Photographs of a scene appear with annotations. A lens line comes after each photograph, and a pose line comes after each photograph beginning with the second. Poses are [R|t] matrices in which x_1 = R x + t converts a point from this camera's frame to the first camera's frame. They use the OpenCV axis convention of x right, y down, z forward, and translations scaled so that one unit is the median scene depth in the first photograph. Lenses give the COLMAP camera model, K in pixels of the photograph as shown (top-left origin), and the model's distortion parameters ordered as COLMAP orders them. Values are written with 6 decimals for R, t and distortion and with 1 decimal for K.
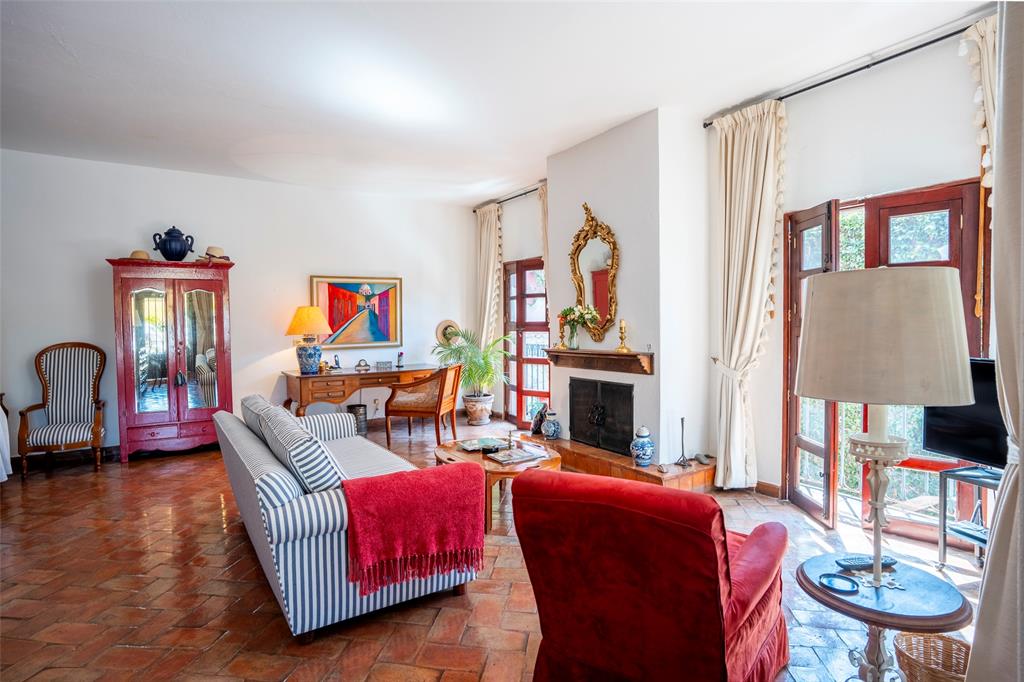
lens RADIAL K [[531.6, 0, 513.0], [0, 531.6, 337.2], [0, 0, 1]] dist [-0.065733, 0.035132]
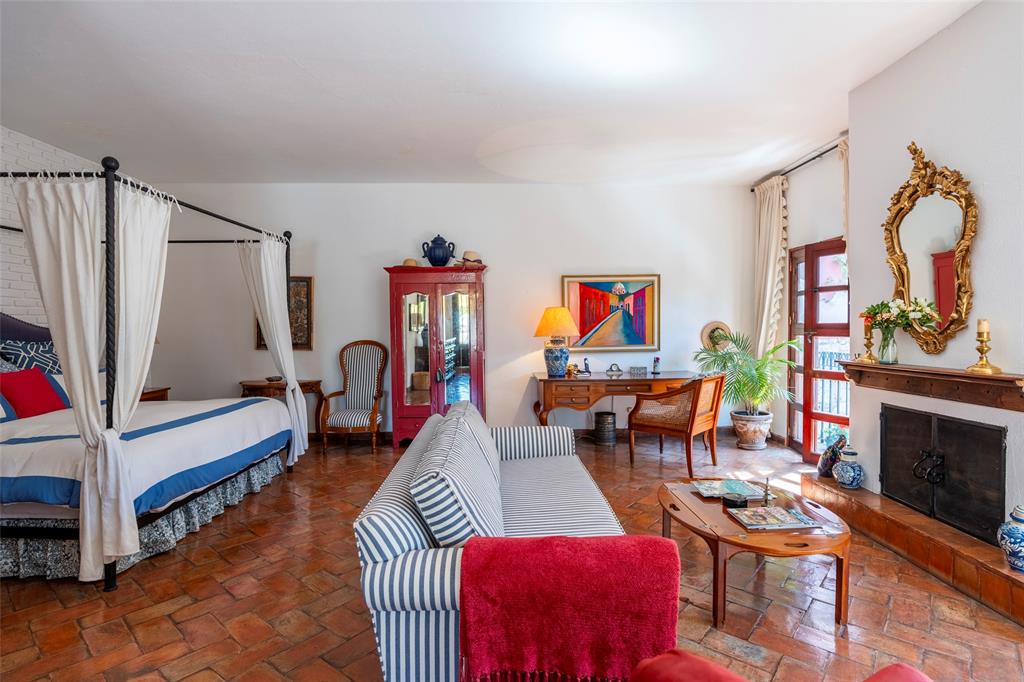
lens RADIAL K [[512.8, 0, 513.0], [0, 512.8, 338.0], [0, 0, 1]] dist [-0.013279, 0.008095]
pose [[0.852994, 0.015320, -0.521695, 0.036904], [-0.015707, 0.999870, 0.003681, -0.004306], [0.521684, 0.005055, 0.853124, 0.156472]]
